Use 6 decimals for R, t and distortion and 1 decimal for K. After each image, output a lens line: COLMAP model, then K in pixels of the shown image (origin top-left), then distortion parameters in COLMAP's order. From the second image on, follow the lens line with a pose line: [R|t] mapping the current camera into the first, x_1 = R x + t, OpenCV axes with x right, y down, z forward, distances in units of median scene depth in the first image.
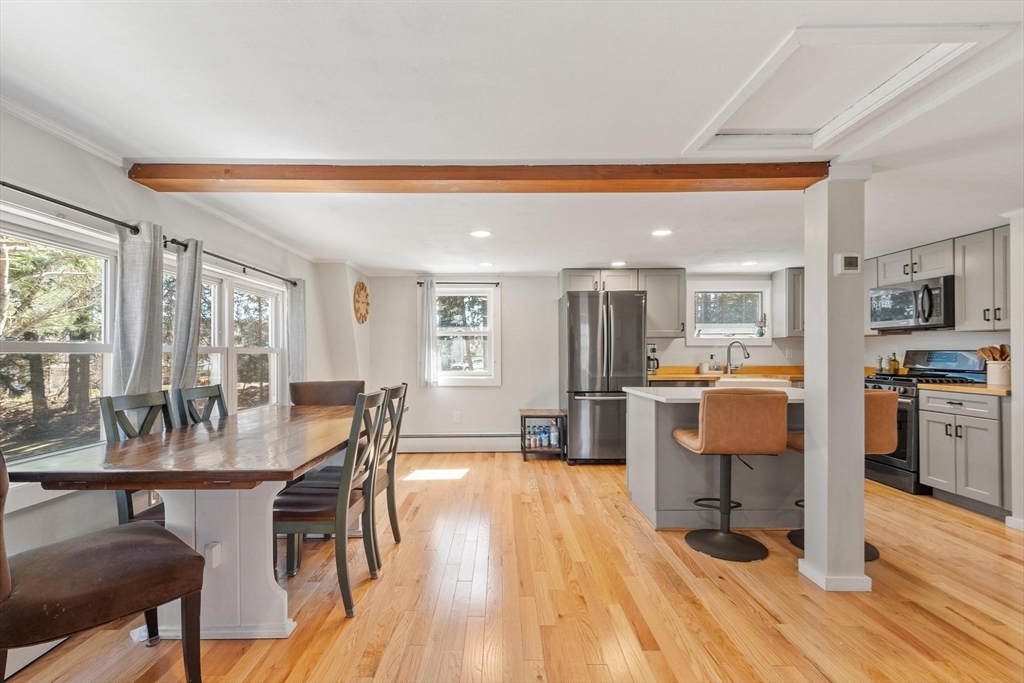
lens RADIAL K [[456.2, 0, 499.5], [0, 456.2, 350.9], [0, 0, 1]] dist [0.002934, 0.000061]
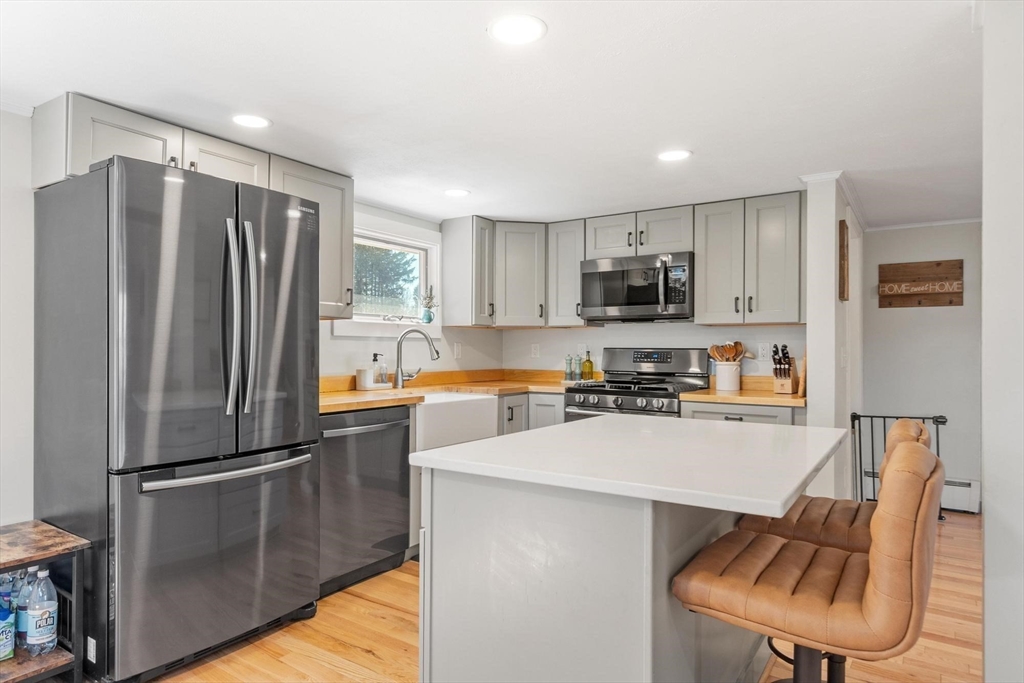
lens RADIAL K [[610.3, 0, 485.1], [0, 610.3, 346.3], [0, 0, 1]] dist [0.002447, 0.000289]
pose [[0.581293, 0.007310, 0.813661, -0.053656], [-0.008352, 0.999961, -0.003017, 0.001227], [-0.813651, -0.005042, 0.581331, 0.615869]]
